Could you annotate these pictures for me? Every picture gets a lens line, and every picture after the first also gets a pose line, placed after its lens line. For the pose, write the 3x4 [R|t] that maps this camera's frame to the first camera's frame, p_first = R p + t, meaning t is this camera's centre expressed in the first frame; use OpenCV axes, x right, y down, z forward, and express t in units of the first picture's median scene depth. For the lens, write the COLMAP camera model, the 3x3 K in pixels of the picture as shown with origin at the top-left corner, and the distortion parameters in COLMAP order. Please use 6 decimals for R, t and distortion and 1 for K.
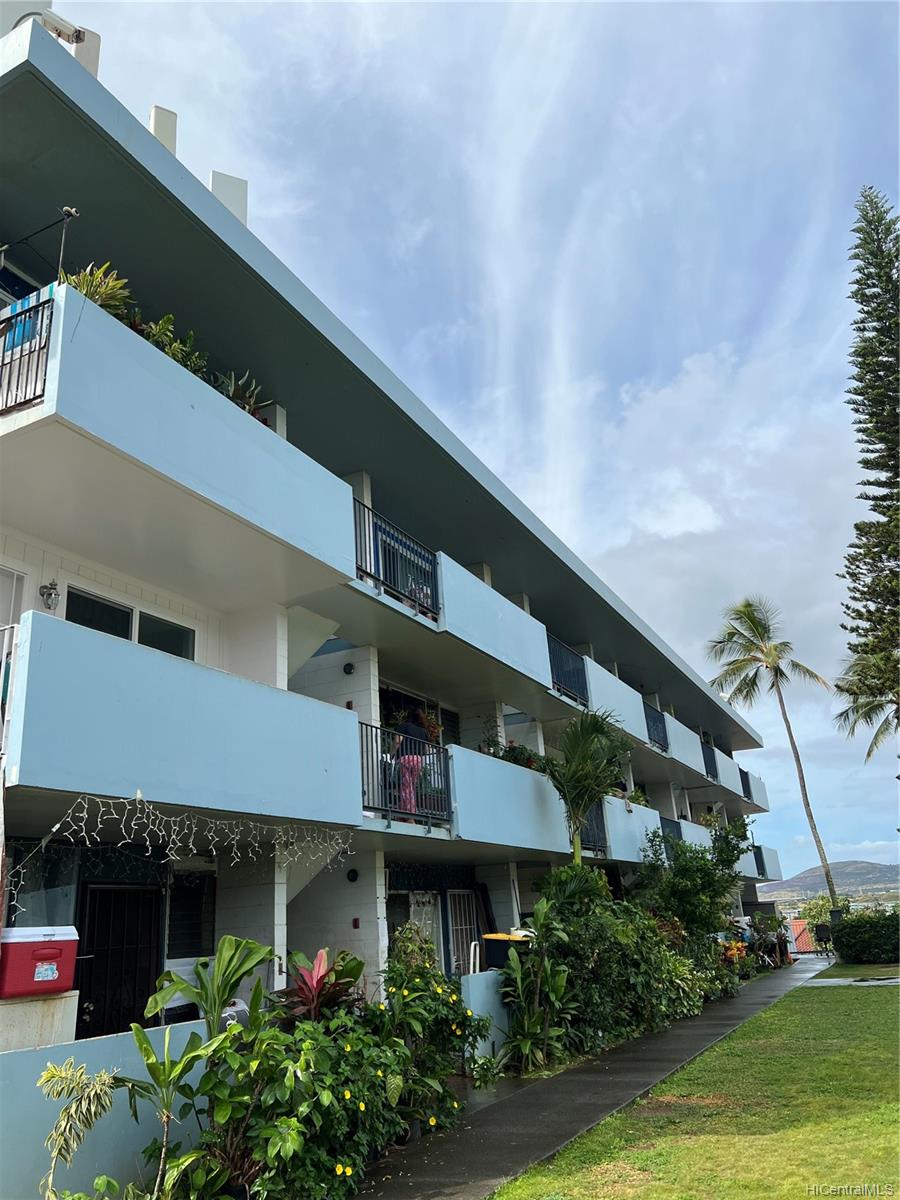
lens RADIAL K [[898.8, 0, 450.7], [0, 898.8, 617.7], [0, 0, 1]] dist [0.067176, -0.080061]
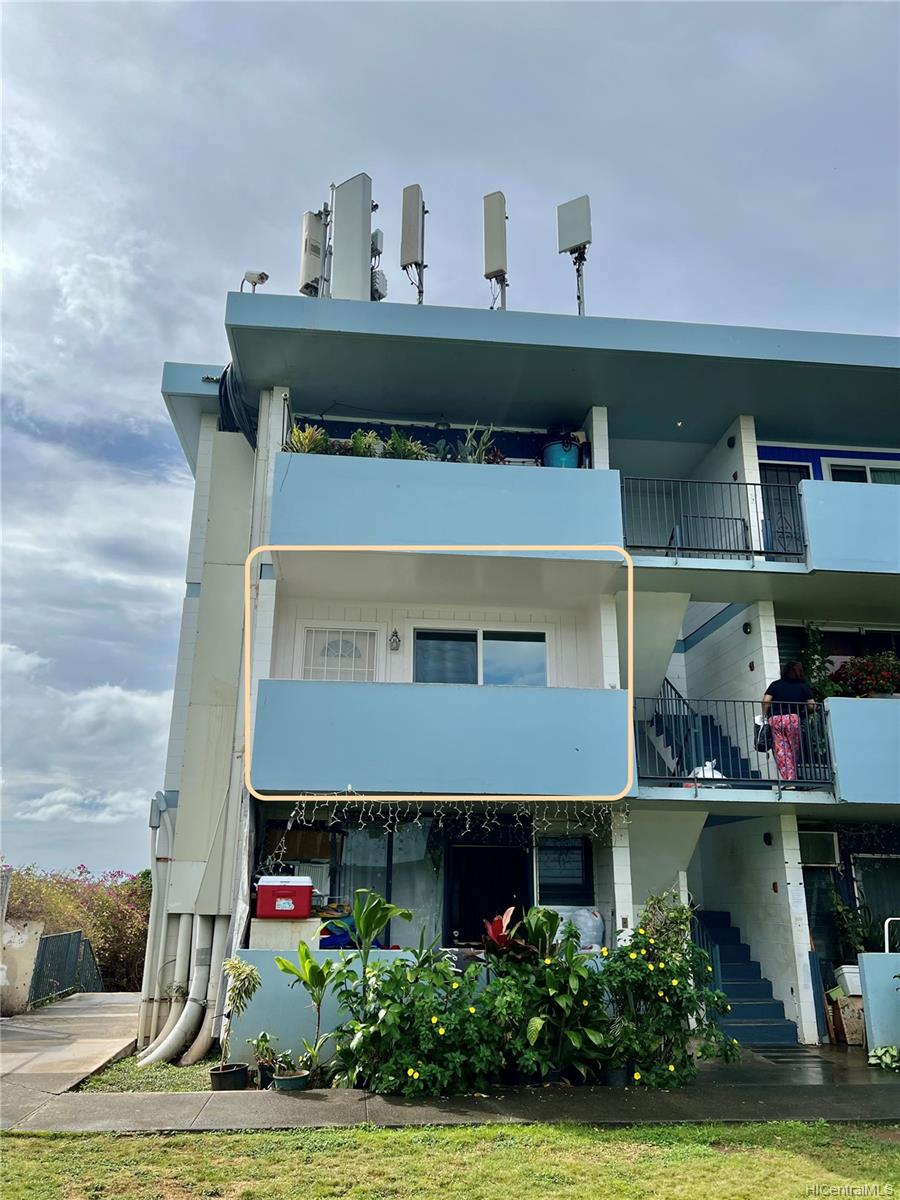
lens RADIAL K [[898.8, 0, 450.7], [0, 898.8, 617.7], [0, 0, 1]] dist [0.067176, -0.080061]
pose [[0.548073, -0.179372, -0.816971, 0.270567], [0.232813, 0.970851, -0.056973, 0.014260], [0.803377, -0.158976, 0.573858, 0.098251]]
